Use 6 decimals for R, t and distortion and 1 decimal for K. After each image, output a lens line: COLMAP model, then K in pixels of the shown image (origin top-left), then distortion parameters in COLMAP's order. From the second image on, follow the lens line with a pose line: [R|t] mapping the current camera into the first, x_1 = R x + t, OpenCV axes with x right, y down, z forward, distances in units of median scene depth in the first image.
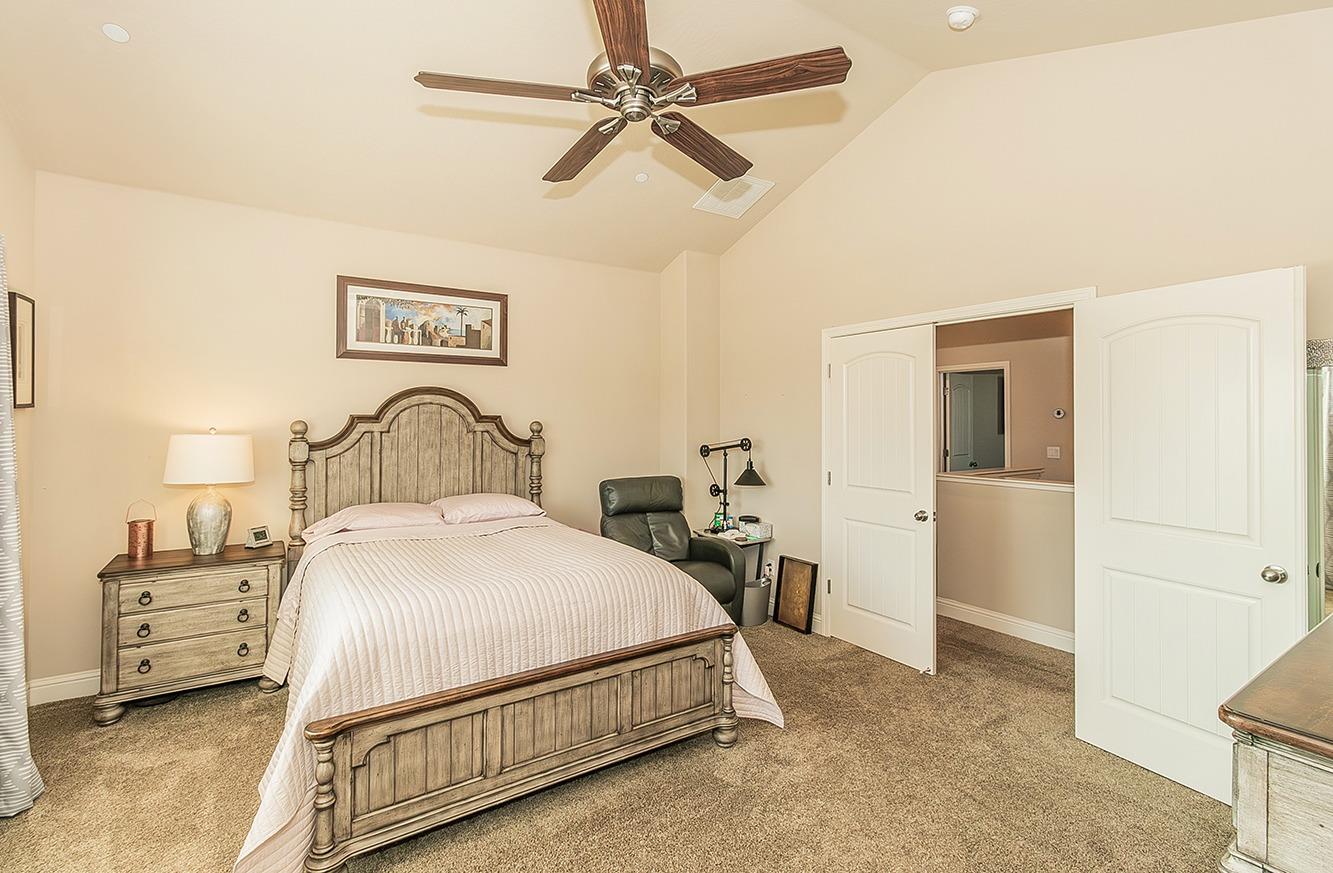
lens RADIAL K [[608.8, 0, 665.2], [0, 608.8, 423.2], [0, 0, 1]] dist [0.005687, -0.000146]
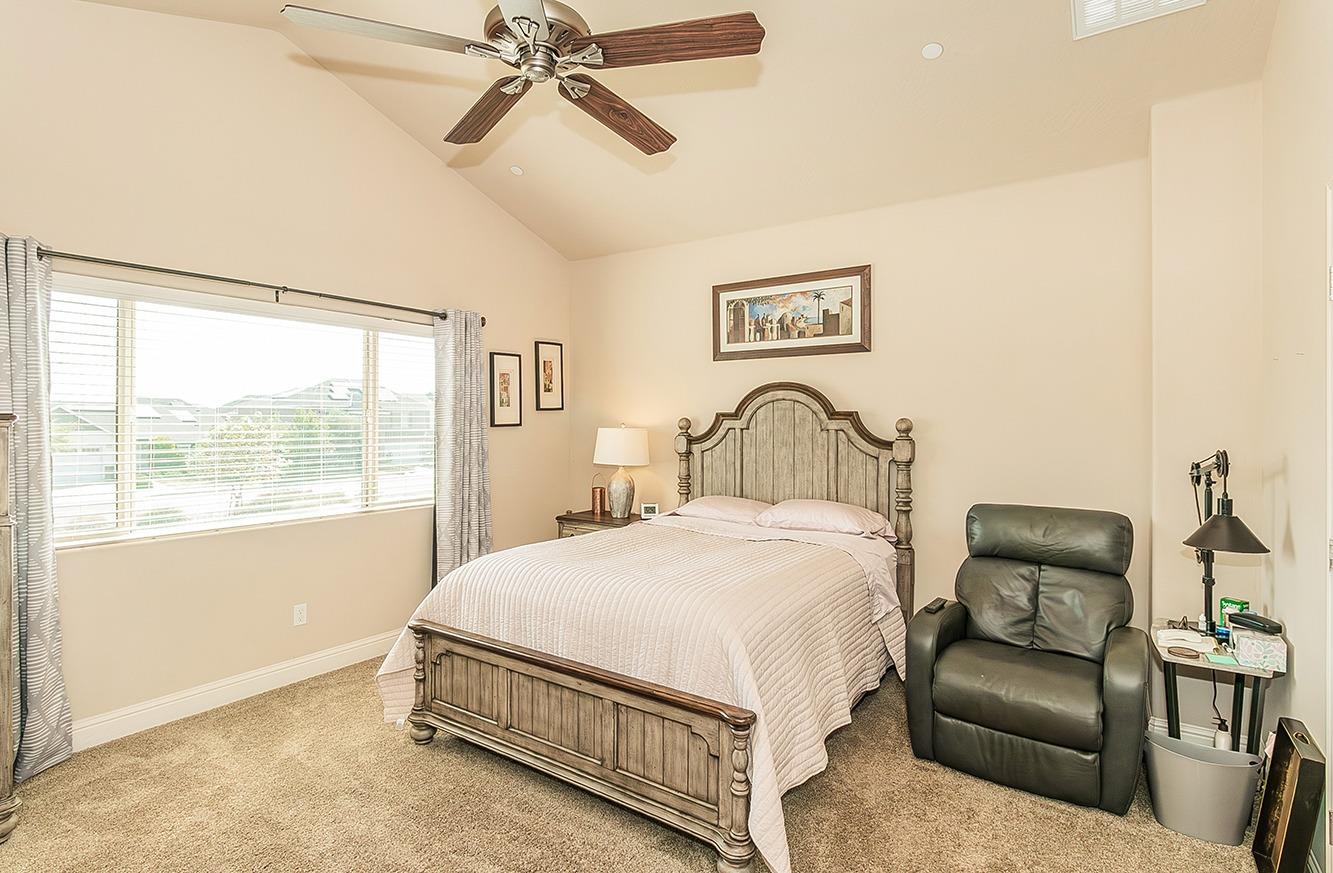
lens RADIAL K [[669.6, 0, 662.9], [0, 669.6, 430.8], [0, 0, 1]] dist [-0.004344, -0.000280]
pose [[0.365468, 0.009742, -0.930773, 0.542027], [-0.008769, 0.999937, 0.007023, 0.011110], [0.930783, 0.005595, 0.365530, 0.460161]]
